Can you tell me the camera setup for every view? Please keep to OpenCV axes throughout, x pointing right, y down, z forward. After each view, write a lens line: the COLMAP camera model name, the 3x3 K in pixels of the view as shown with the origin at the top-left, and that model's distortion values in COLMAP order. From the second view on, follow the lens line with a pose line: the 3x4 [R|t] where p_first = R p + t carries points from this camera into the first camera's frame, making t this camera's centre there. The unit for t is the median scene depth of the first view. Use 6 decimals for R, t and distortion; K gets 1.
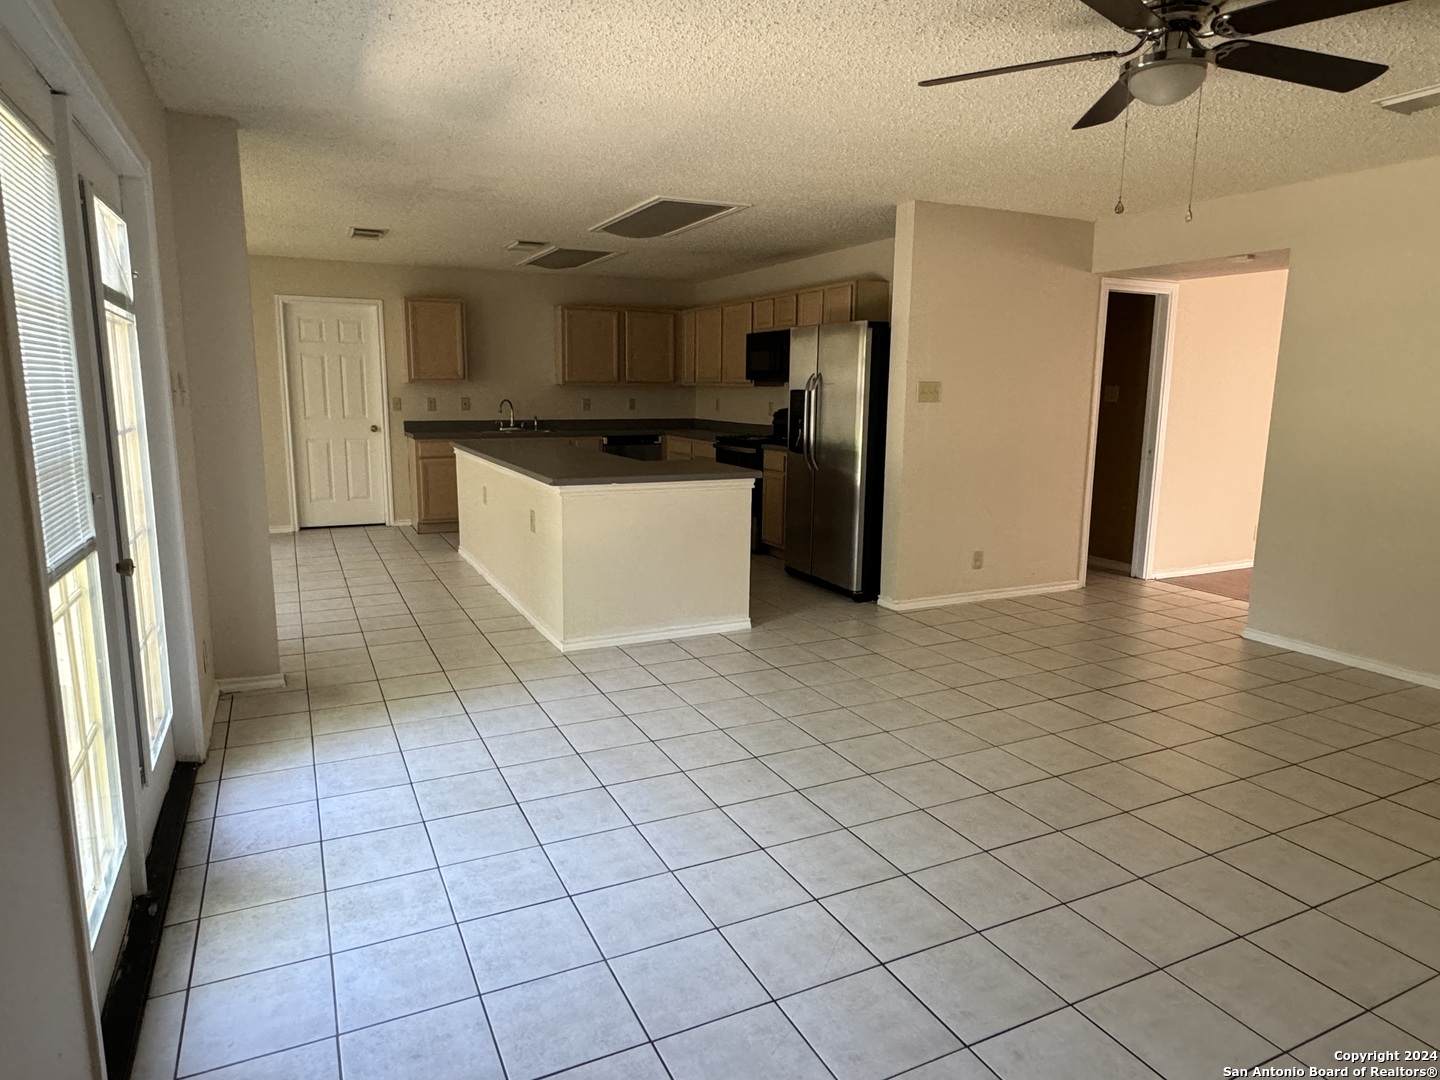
lens RADIAL K [[884.2, 0, 717.5], [0, 884.2, 536.4], [0, 0, 1]] dist [-0.003020, 0.001642]
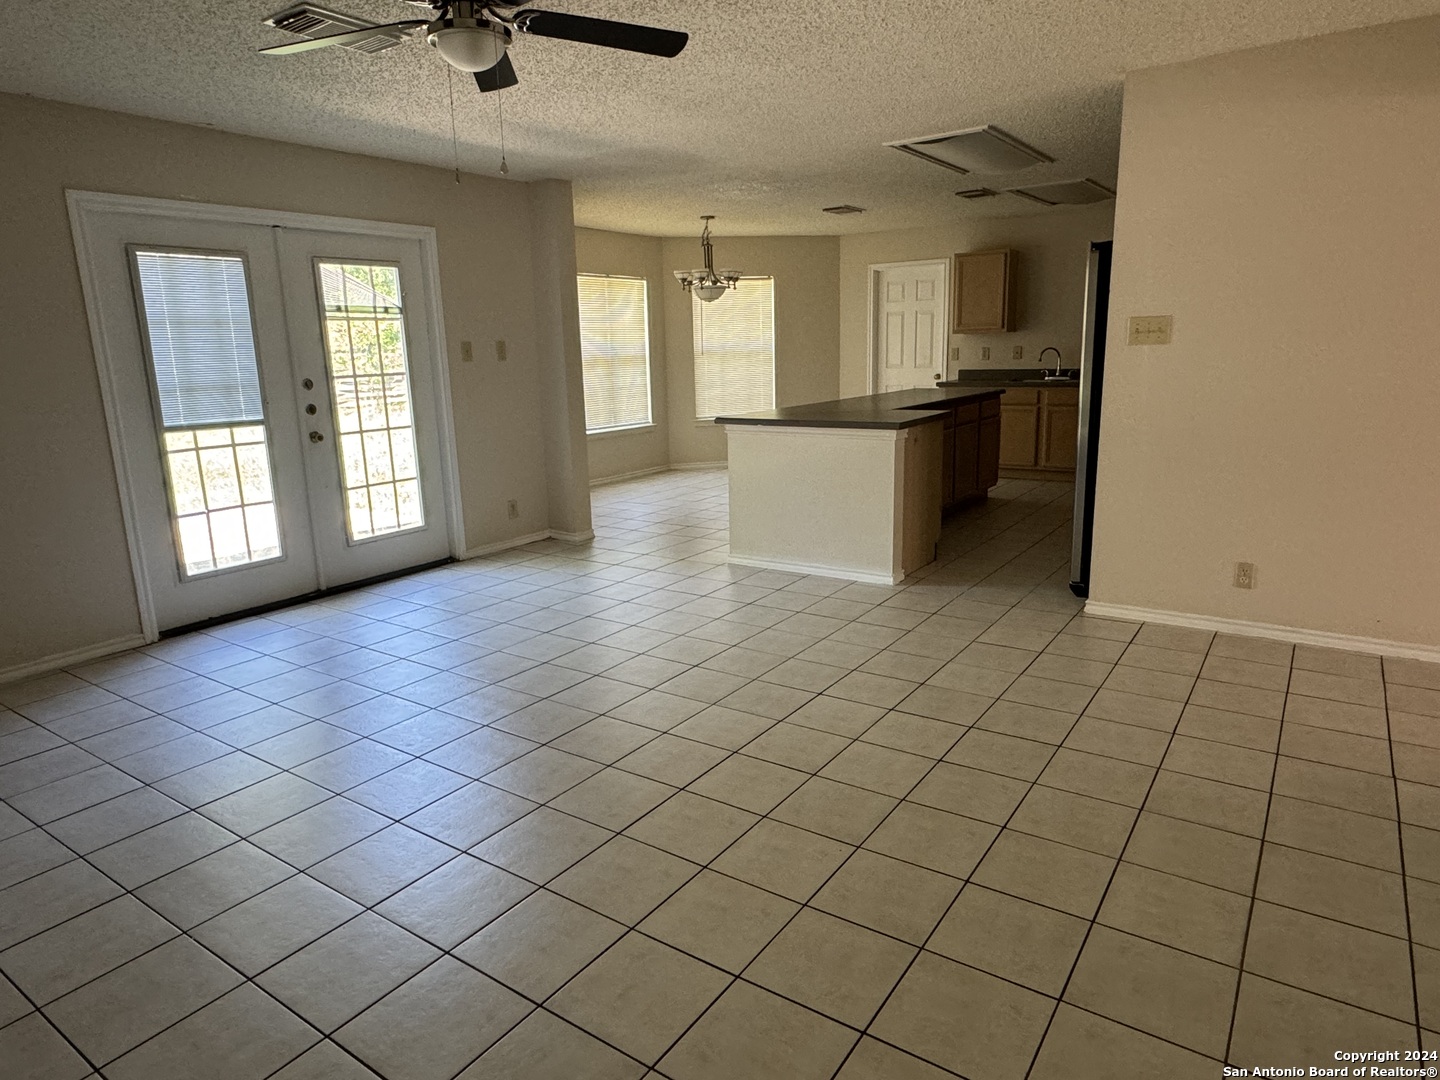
lens RADIAL K [[884.2, 0, 715.4], [0, 884.2, 542.0], [0, 0, 1]] dist [-0.003020, 0.001642]
pose [[0.481231, 0.165983, -0.860736, 0.742172], [-0.109971, 0.985584, 0.128574, -0.045165], [0.869669, 0.032782, 0.492546, 0.332812]]
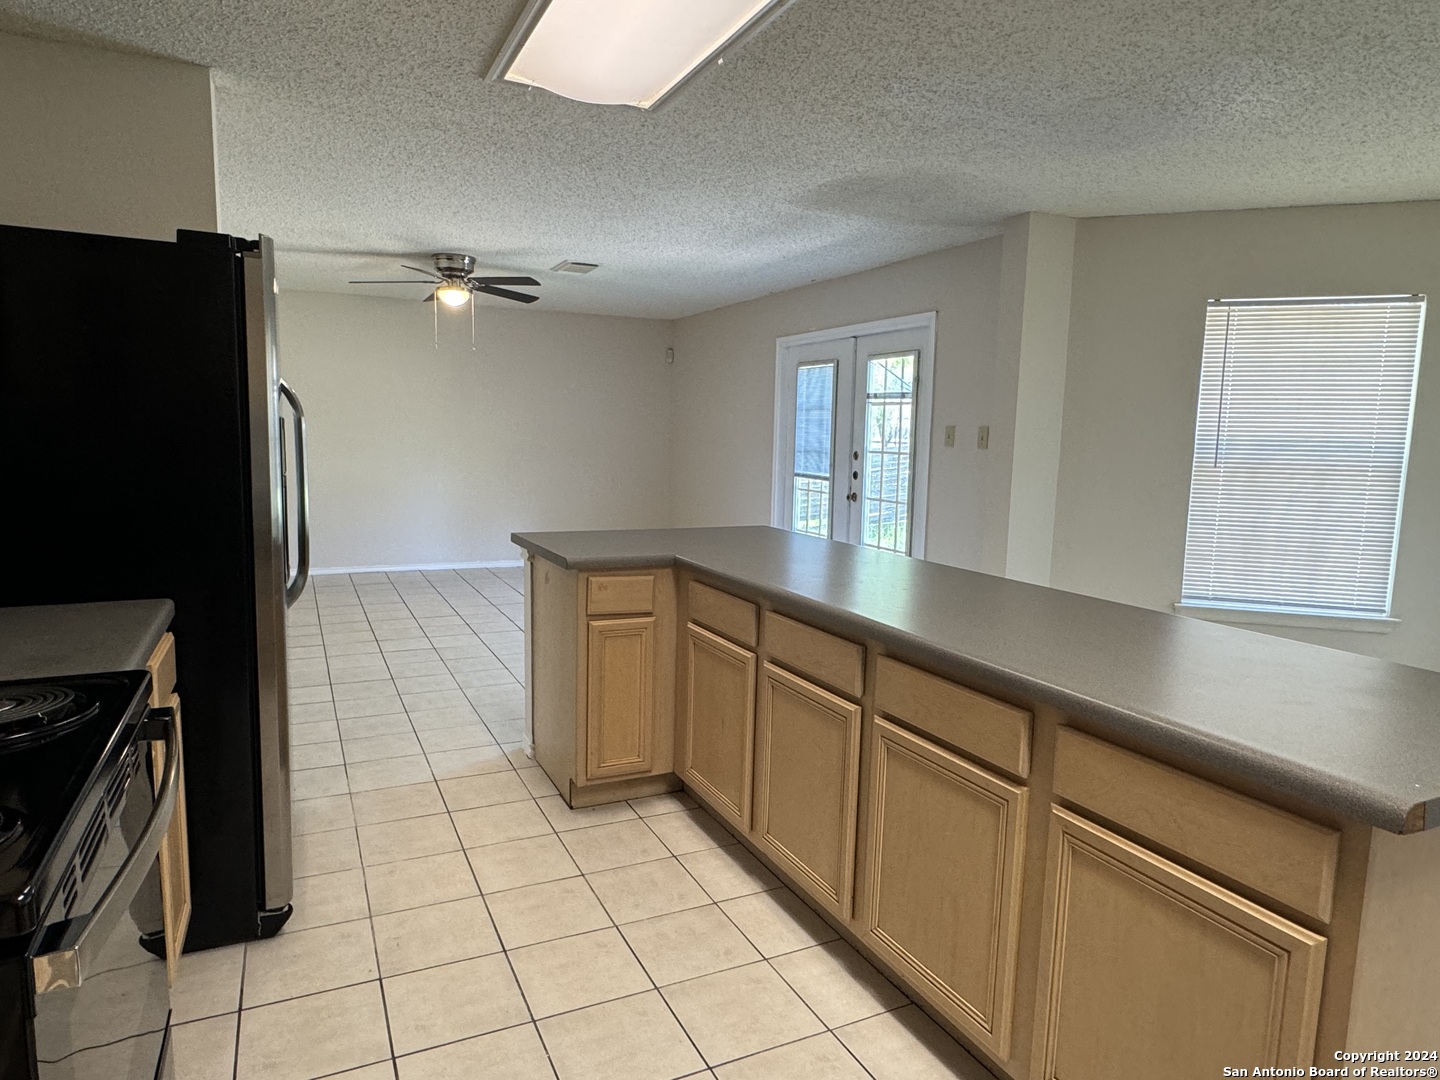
lens RADIAL K [[884.2, 0, 717.8], [0, 884.2, 545.8], [0, 0, 1]] dist [-0.003020, 0.001642]
pose [[-0.999101, -0.042261, 0.003219, -0.121732], [-0.039556, 0.957026, 0.287292, -0.259610], [-0.015222, 0.286906, -0.957838, 1.588290]]
